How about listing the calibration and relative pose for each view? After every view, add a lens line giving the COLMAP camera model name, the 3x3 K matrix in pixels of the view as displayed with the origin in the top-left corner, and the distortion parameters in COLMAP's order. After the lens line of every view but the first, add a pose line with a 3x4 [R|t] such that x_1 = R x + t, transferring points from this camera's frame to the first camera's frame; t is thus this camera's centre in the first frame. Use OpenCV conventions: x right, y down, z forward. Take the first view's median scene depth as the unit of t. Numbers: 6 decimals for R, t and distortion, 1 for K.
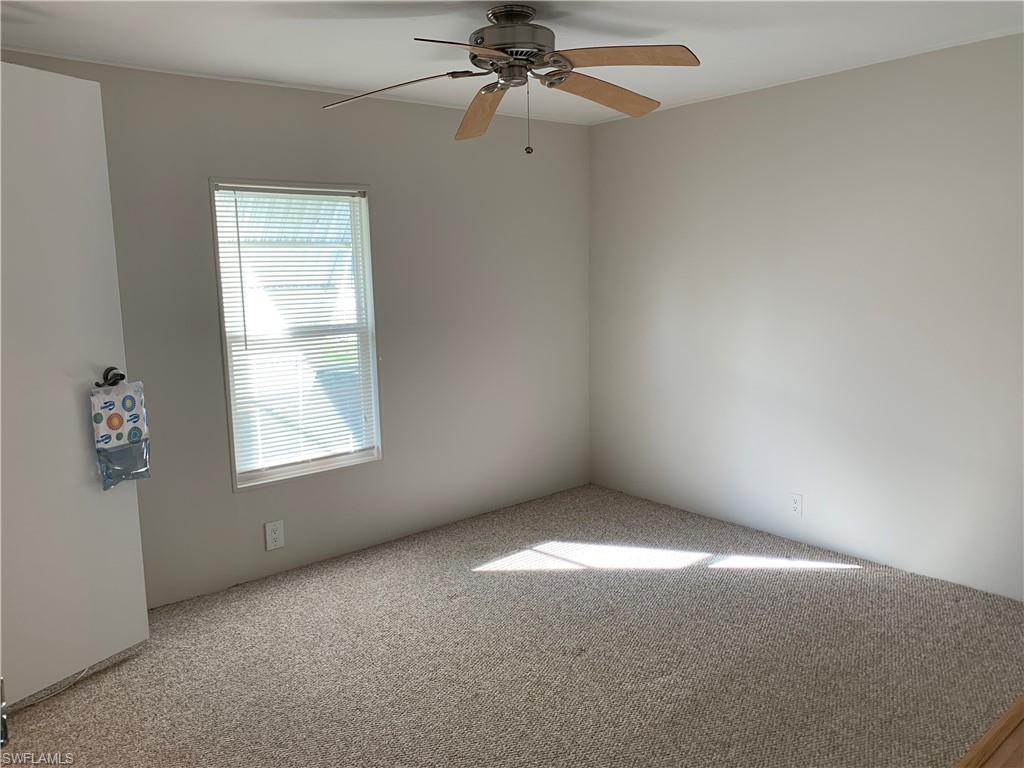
lens RADIAL K [[786.9, 0, 498.6], [0, 786.9, 383.1], [0, 0, 1]] dist [0.027804, -0.002051]
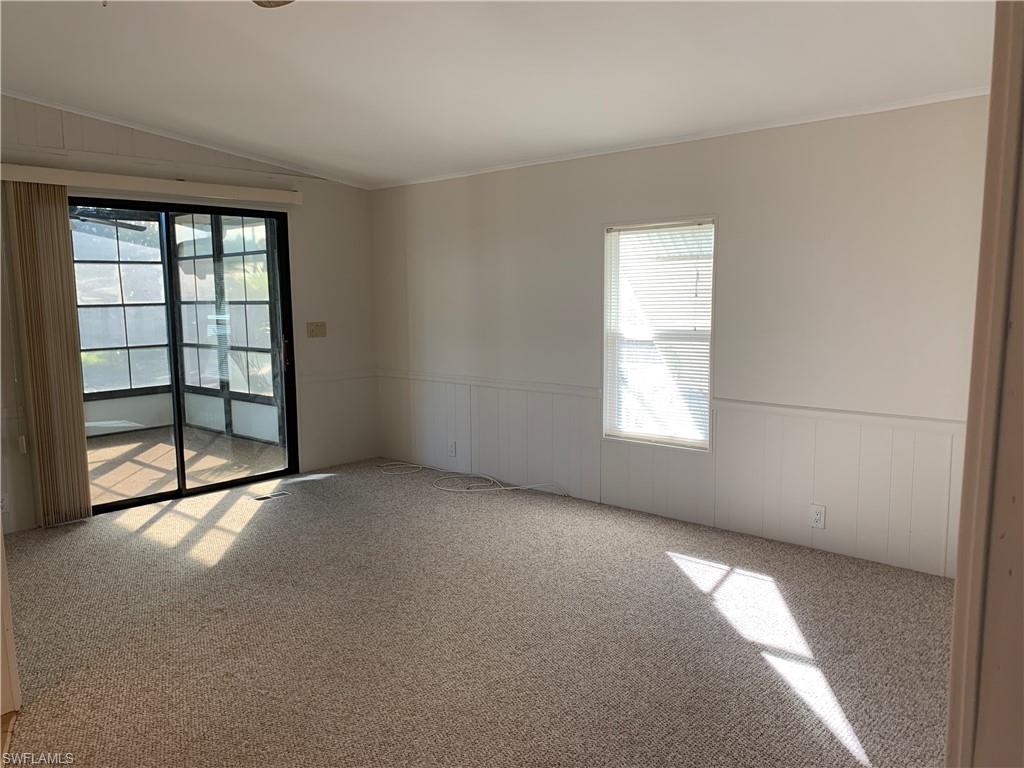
lens RADIAL K [[786.9, 0, 498.6], [0, 786.9, 383.1], [0, 0, 1]] dist [0.027804, -0.002051]
pose [[0.082960, 0.126615, -0.988477, 1.008498], [-0.145437, 0.982814, 0.113683, -0.092559], [0.985883, 0.134330, 0.099948, 0.611074]]
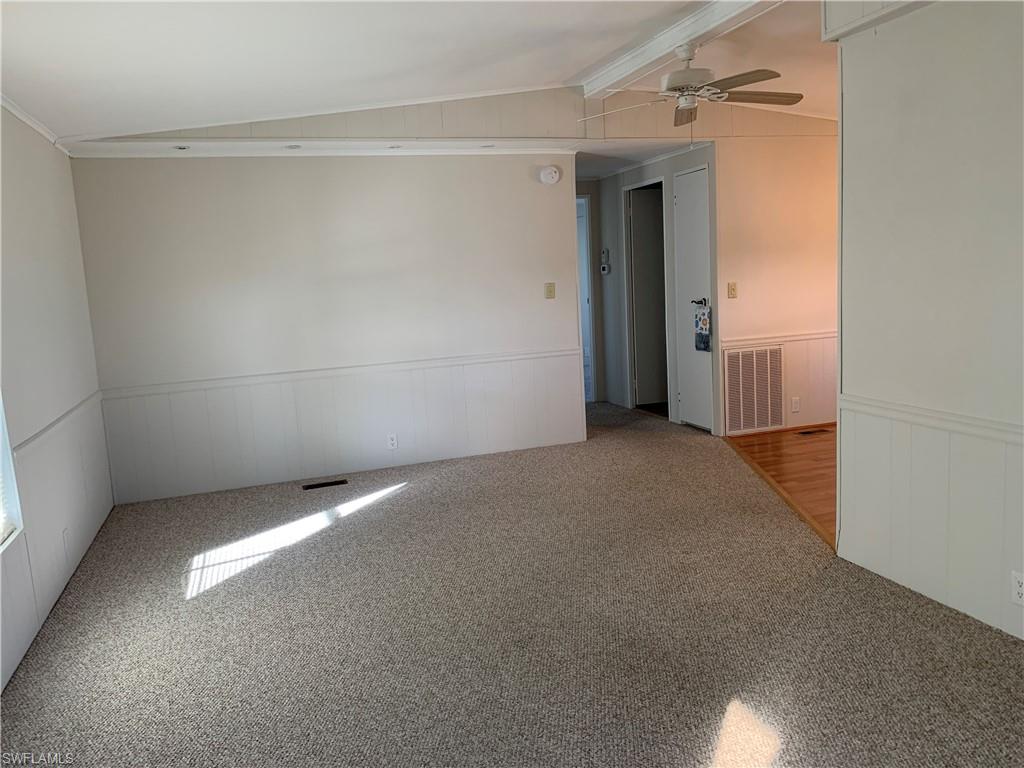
lens RADIAL K [[786.9, 0, 498.6], [0, 786.9, 383.1], [0, 0, 1]] dist [0.027804, -0.002051]
pose [[0.417558, -0.143836, 0.897194, -0.707847], [0.194592, 0.978639, 0.066329, -0.006540], [-0.887569, 0.146891, 0.436628, 0.210452]]
